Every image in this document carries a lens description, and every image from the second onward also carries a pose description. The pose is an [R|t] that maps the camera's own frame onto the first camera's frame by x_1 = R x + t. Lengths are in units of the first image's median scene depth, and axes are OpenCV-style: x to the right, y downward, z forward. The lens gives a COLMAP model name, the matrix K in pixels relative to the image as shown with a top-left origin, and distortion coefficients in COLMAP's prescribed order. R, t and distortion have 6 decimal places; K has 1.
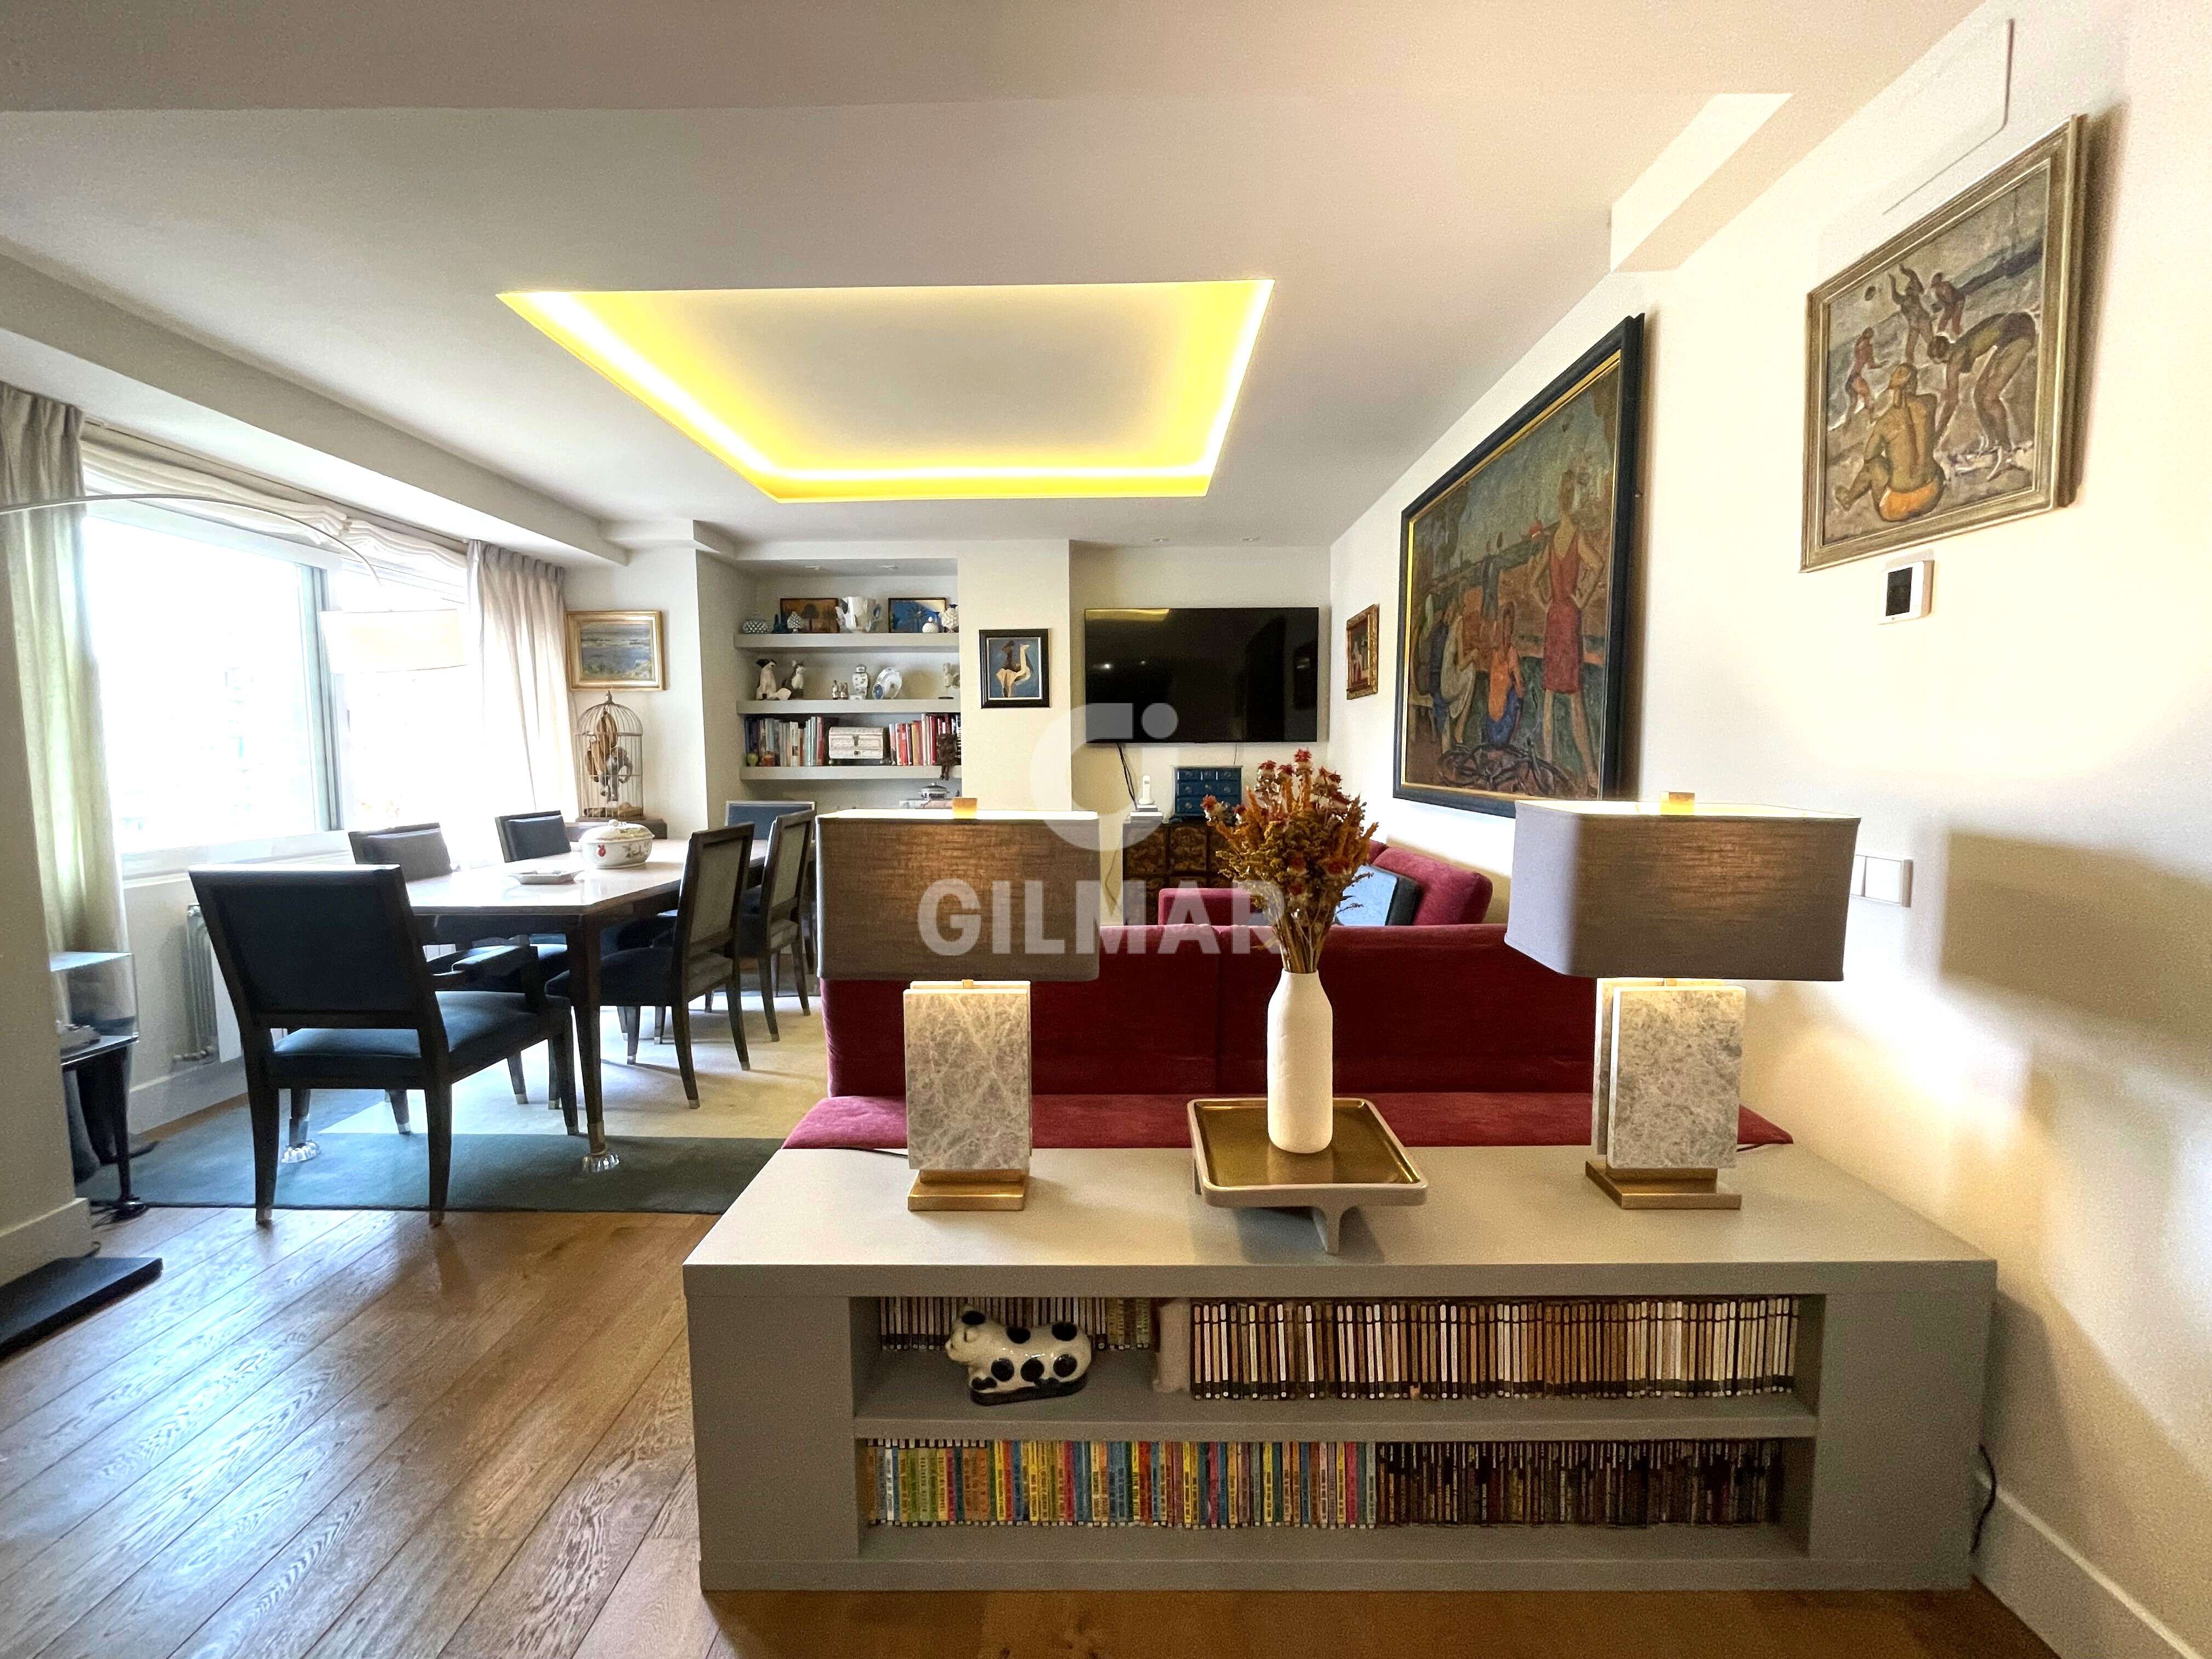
lens RADIAL K [[923.7, 0, 1103.7], [0, 923.7, 821.4], [0, 0, 1]] dist [-0.001127, -0.000216]
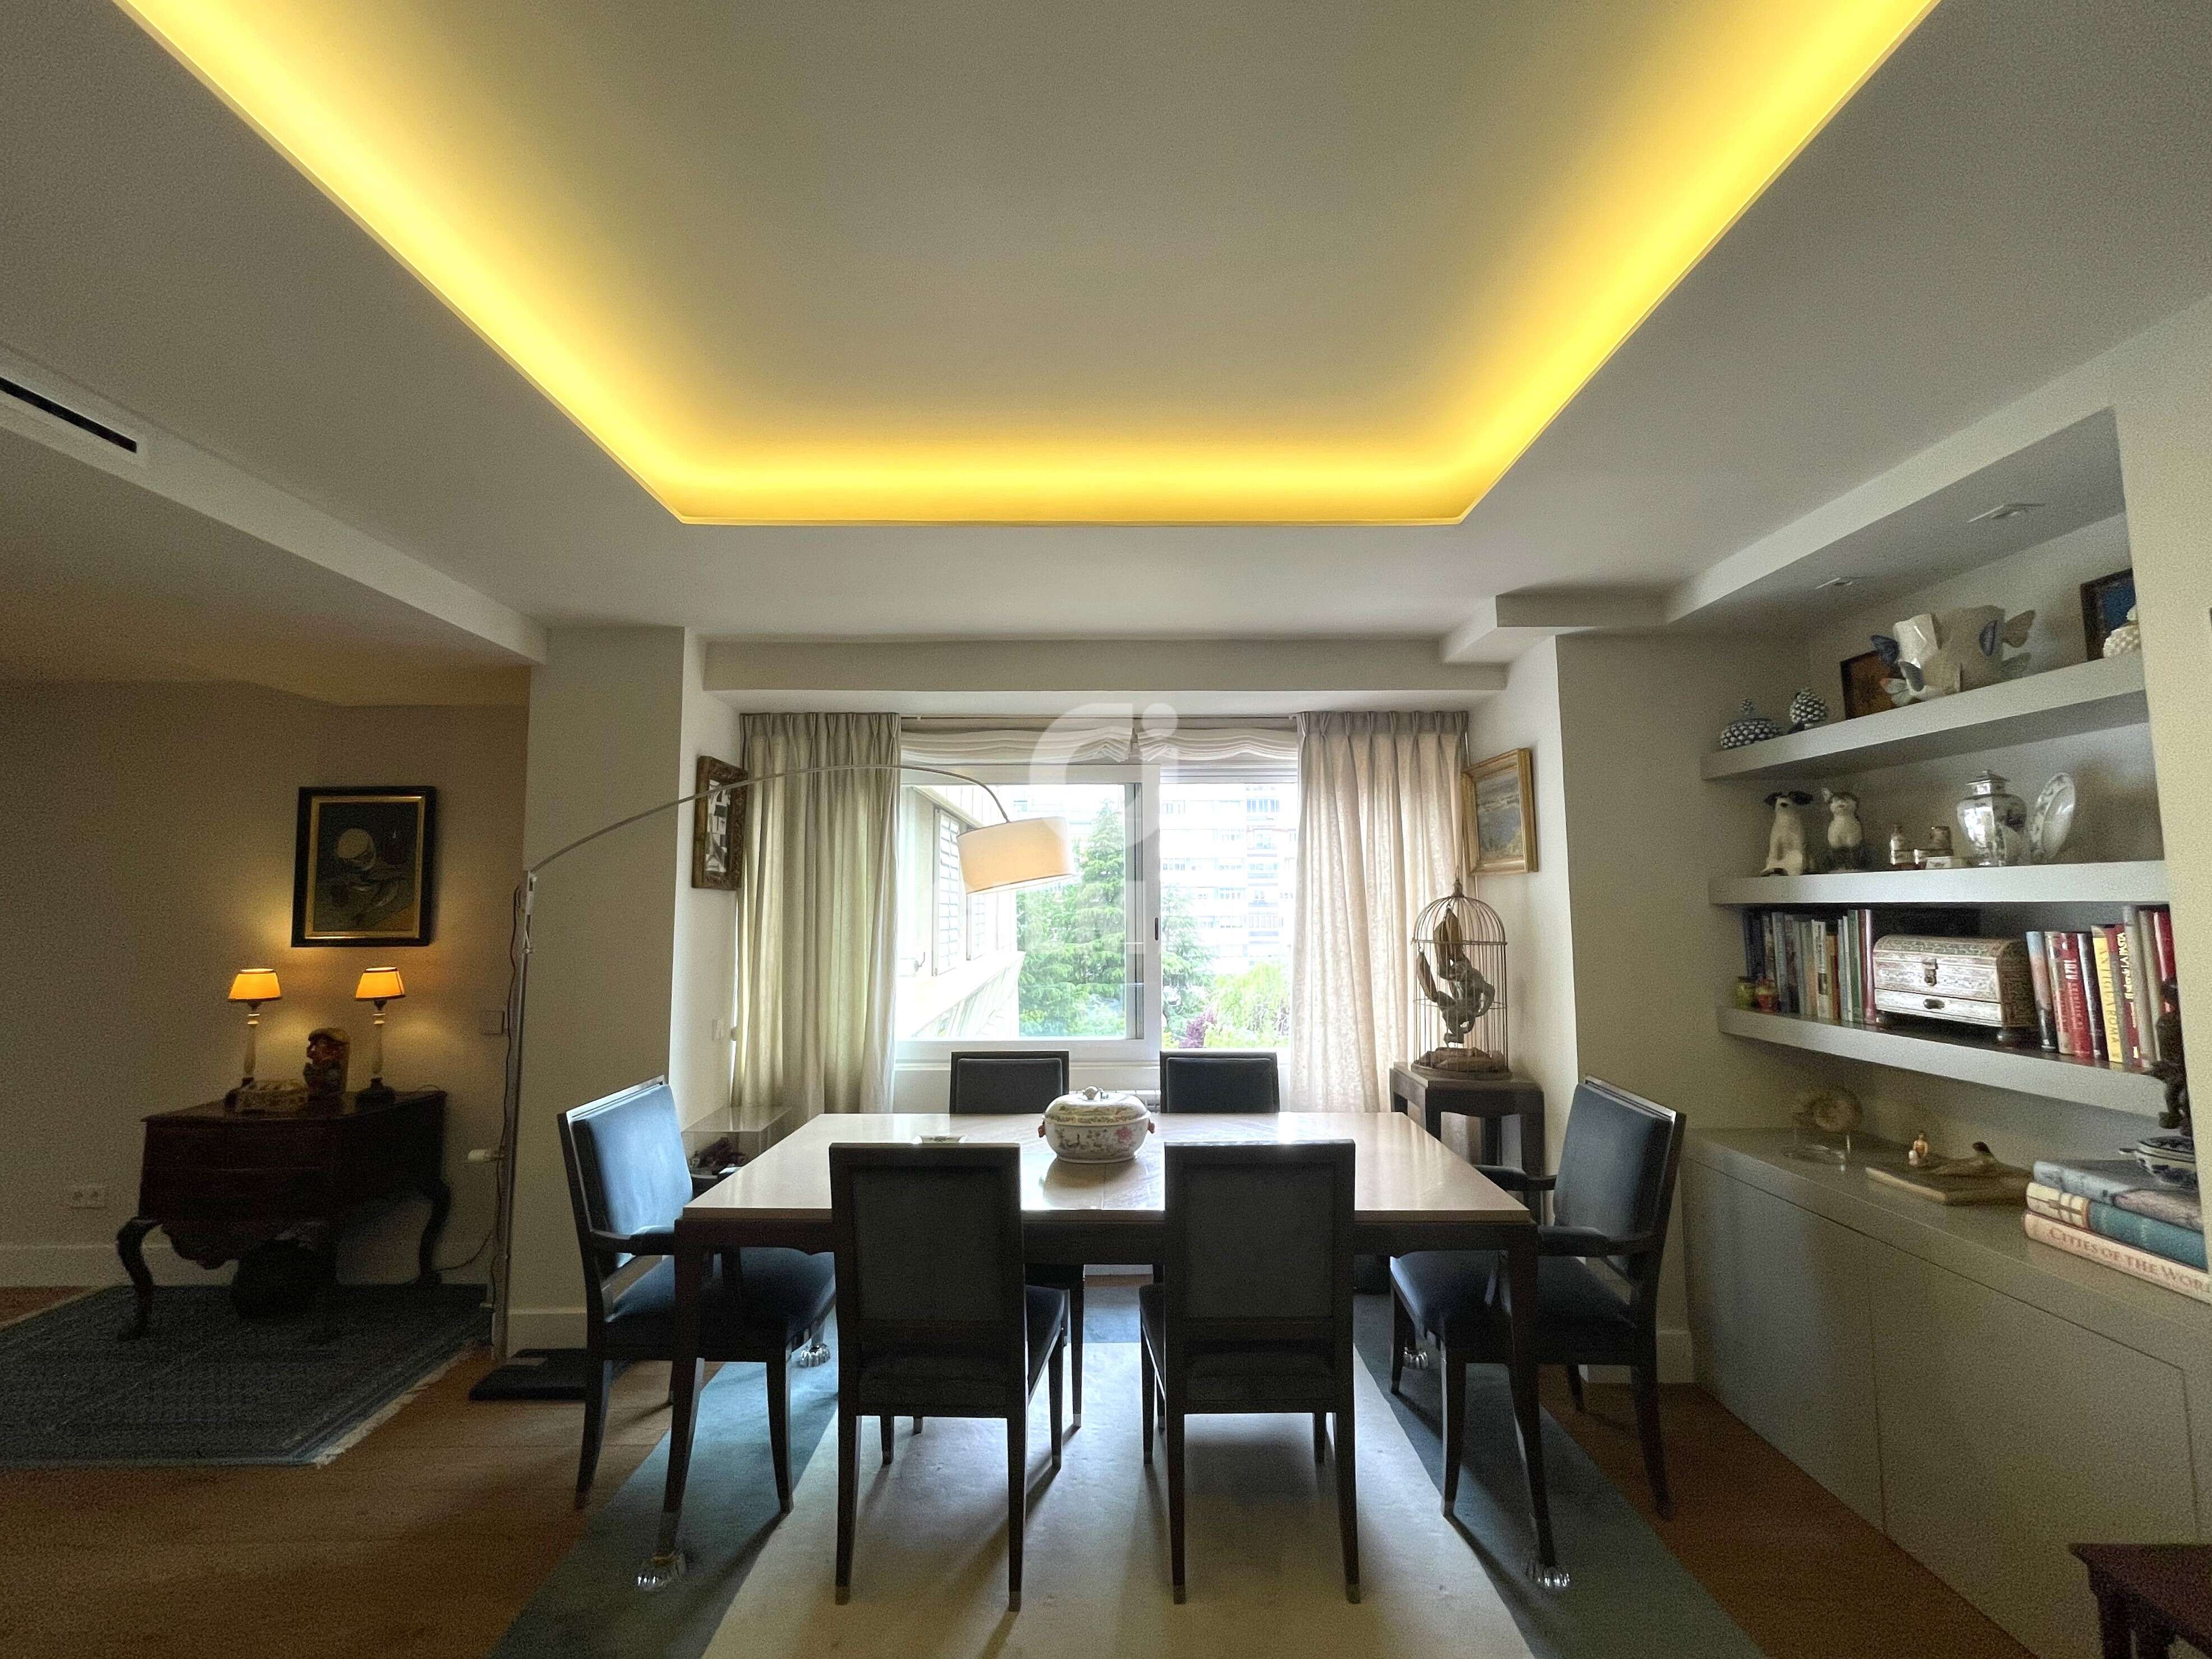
lens RADIAL K [[923.7, 0, 1109.1], [0, 923.7, 824.5], [0, 0, 1]] dist [-0.001127, -0.000216]
pose [[0.045199, -0.084834, -0.995369, 0.111177], [-0.065738, 0.993975, -0.087700, -0.093392], [0.996813, 0.069397, 0.039350, 0.638318]]
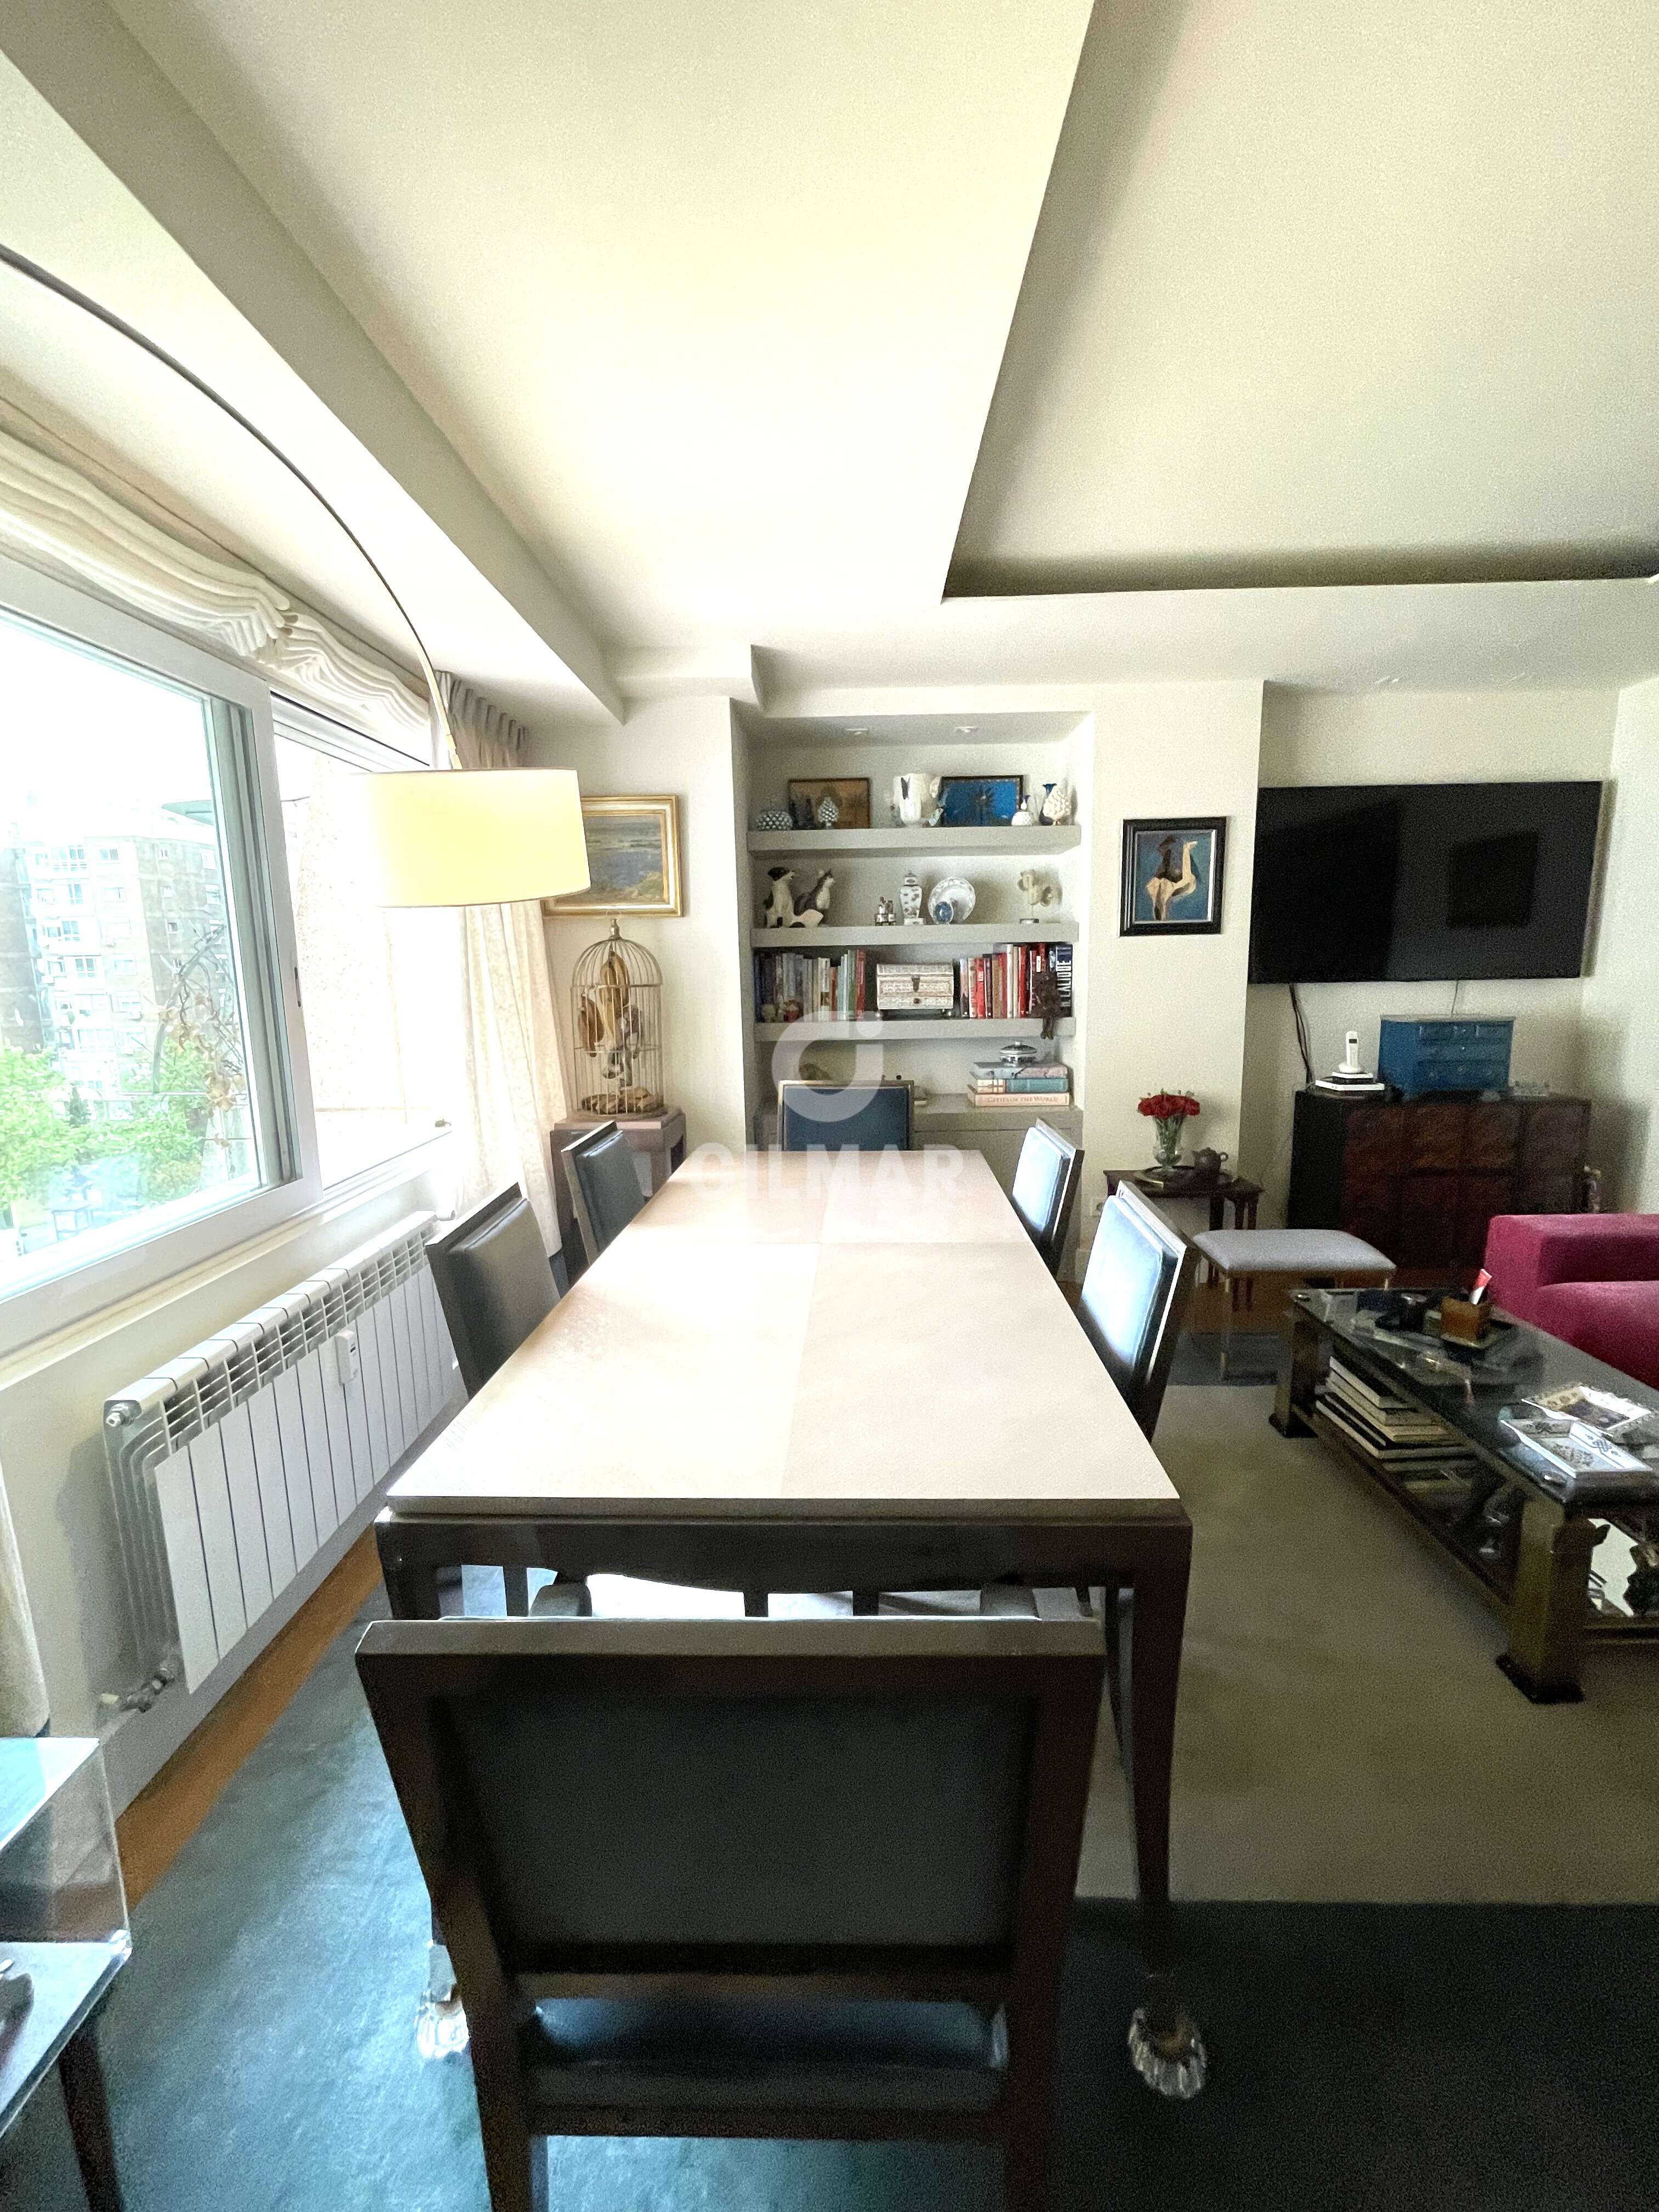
lens RADIAL K [[923.7, 0, 829.4], [0, 923.7, 1110.7], [0, 0, 1]] dist [-0.001127, -0.000216]
pose [[0.999884, -0.014364, 0.005065, -0.342190], [0.013884, 0.996318, 0.084608, -0.052073], [-0.006262, -0.084528, 0.996401, 0.292588]]
